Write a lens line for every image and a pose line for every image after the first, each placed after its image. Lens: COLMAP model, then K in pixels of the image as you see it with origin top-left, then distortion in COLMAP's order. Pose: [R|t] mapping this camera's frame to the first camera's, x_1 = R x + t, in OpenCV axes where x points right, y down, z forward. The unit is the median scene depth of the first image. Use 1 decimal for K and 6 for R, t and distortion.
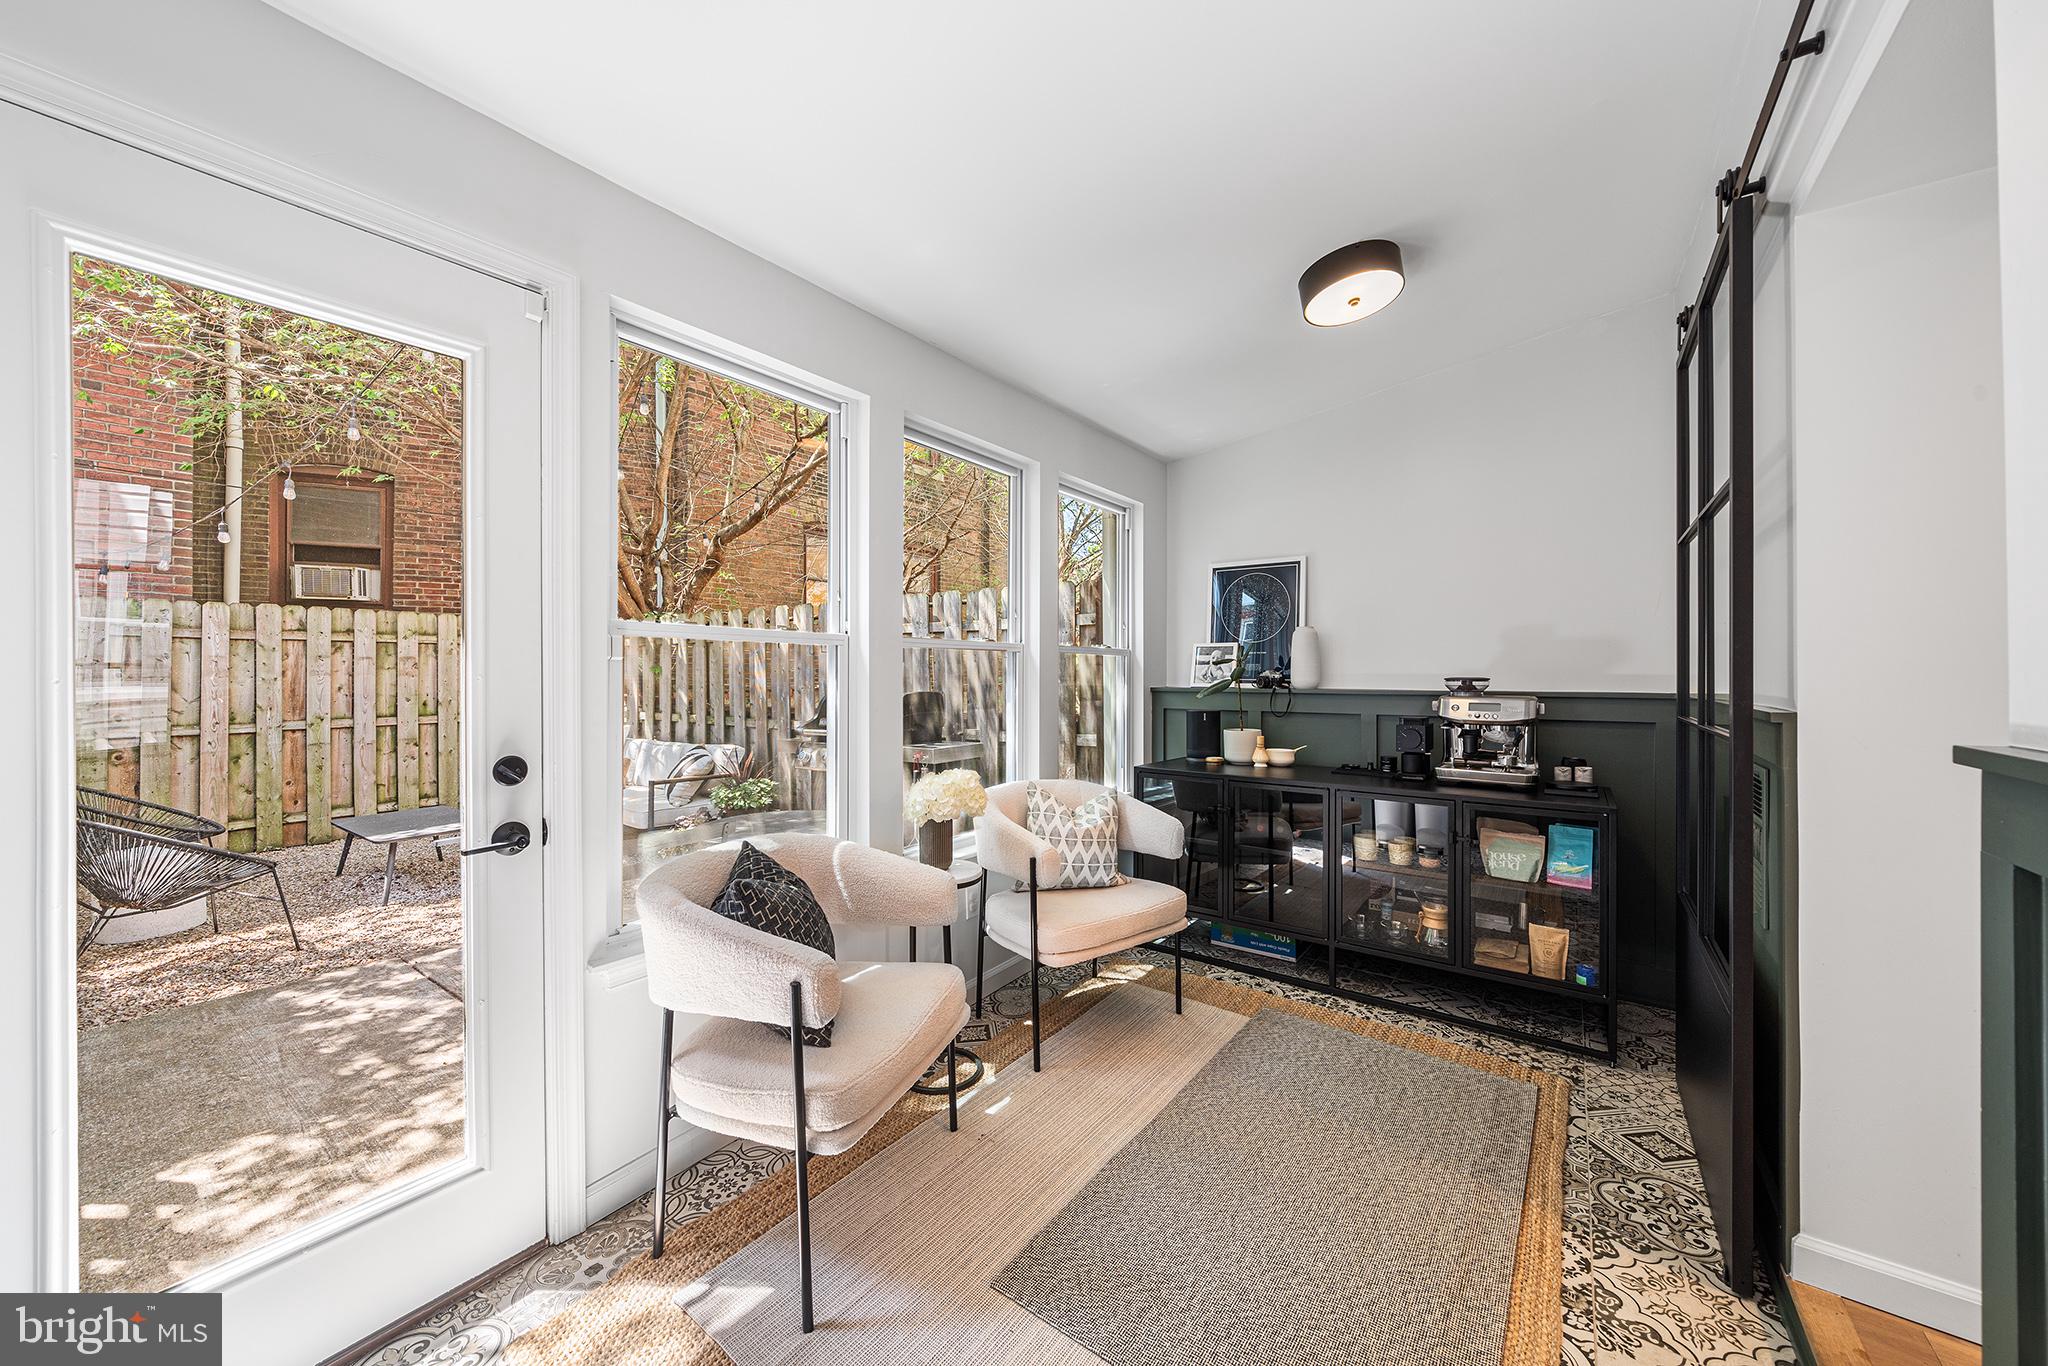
lens RADIAL K [[739.4, 0, 1026.3], [0, 739.4, 672.7], [0, 0, 1]] dist [-0.002070, -0.000187]
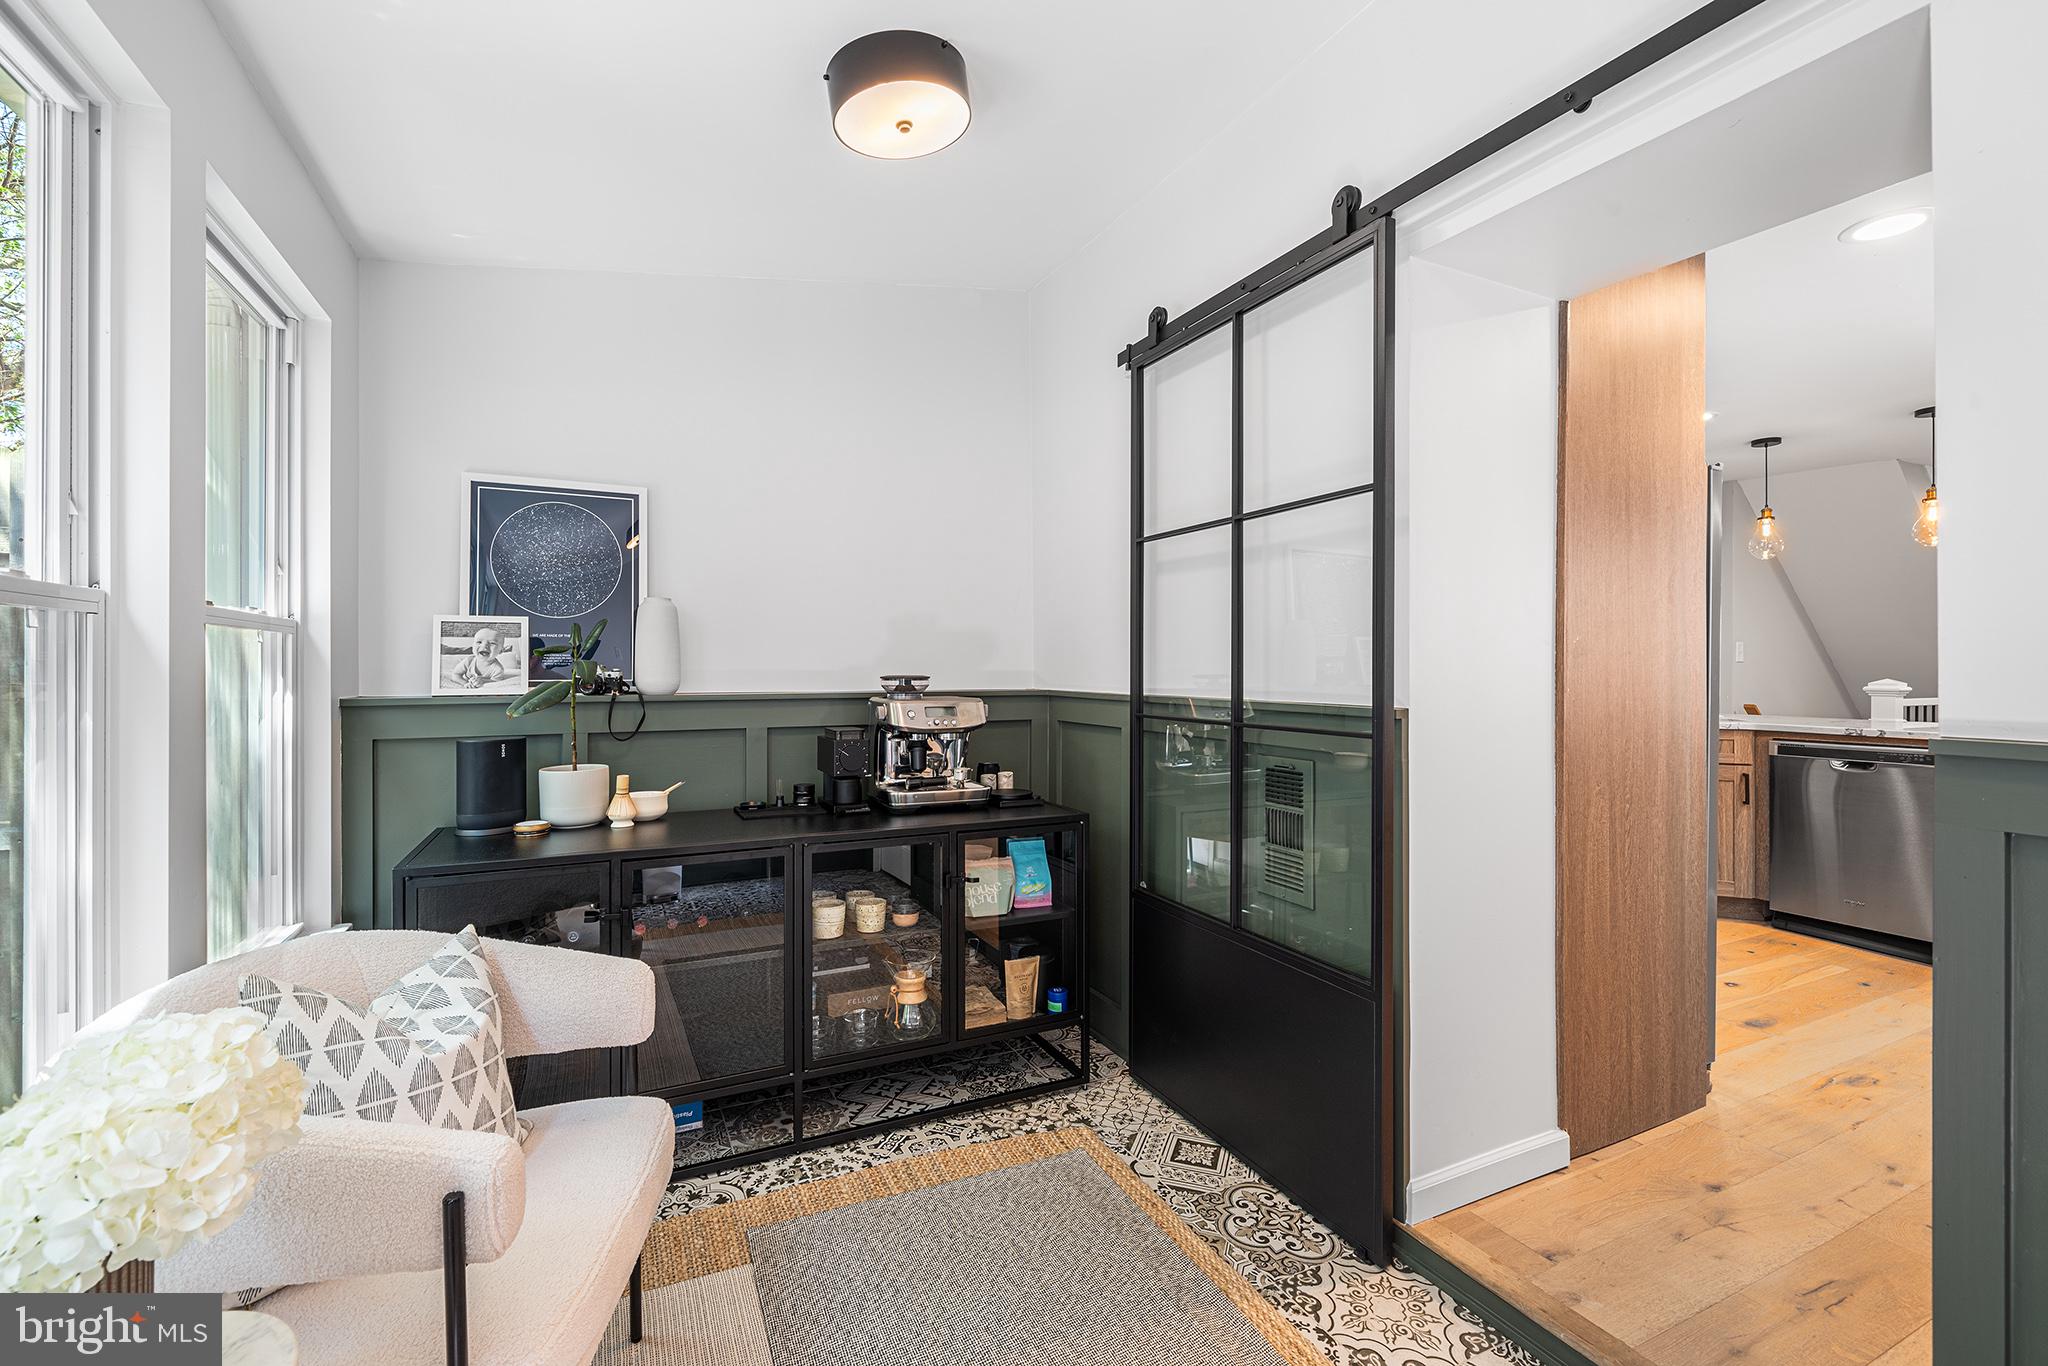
lens RADIAL K [[873.9, 0, 1026.3], [0, 873.9, 668.8], [0, 0, 1]] dist [-0.000483, -0.000234]
pose [[0.464986, -0.000164, 0.885318, -0.147700], [-0.001711, 0.999998, 0.001083, -0.001809], [-0.885316, -0.002018, 0.464985, 0.355949]]
